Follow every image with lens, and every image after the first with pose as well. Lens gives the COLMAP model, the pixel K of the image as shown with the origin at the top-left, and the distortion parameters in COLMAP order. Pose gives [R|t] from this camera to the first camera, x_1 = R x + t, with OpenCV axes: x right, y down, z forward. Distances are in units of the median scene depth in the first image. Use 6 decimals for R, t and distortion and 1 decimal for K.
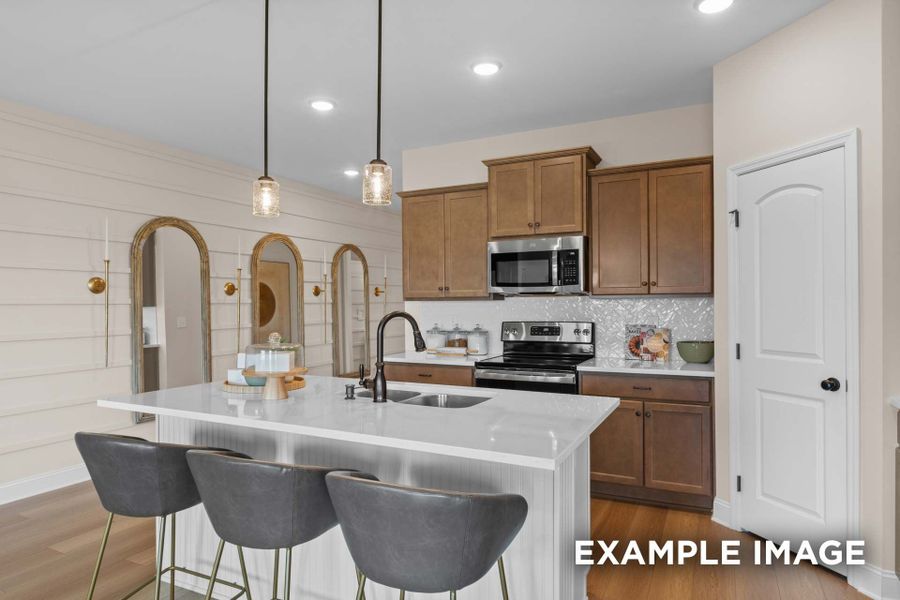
lens RADIAL K [[542.5, 0, 450.0], [0, 542.5, 300.0], [0, 0, 1]] dist [-0.000277, -0.001300]
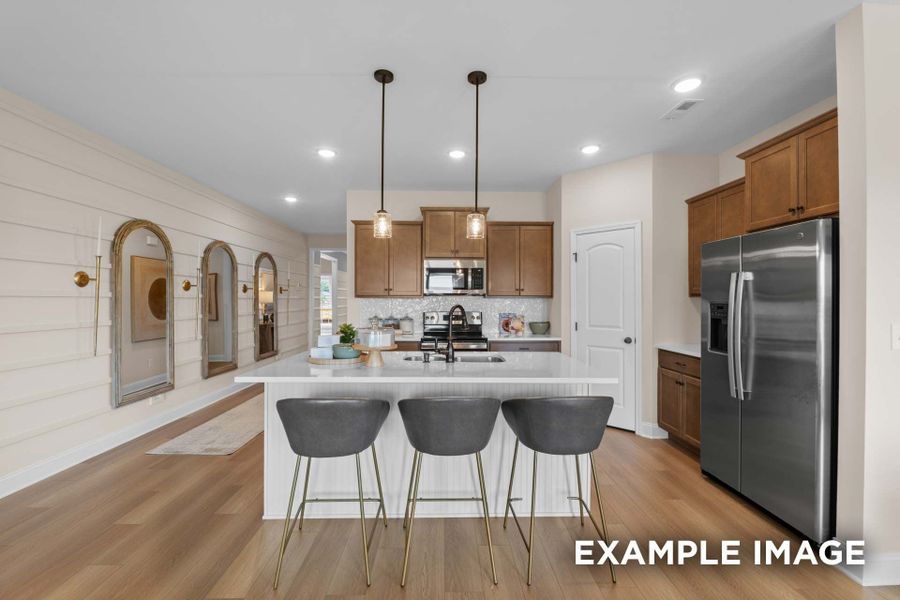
lens RADIAL K [[376.5, 0, 449.0], [0, 376.5, 297.3], [0, 0, 1]] dist [-0.000788, 0.000084]
pose [[0.883424, 0.013308, 0.468386, -0.388552], [-0.012538, 0.999910, -0.004763, 0.002936], [-0.468407, -0.001665, 0.883511, 0.024865]]
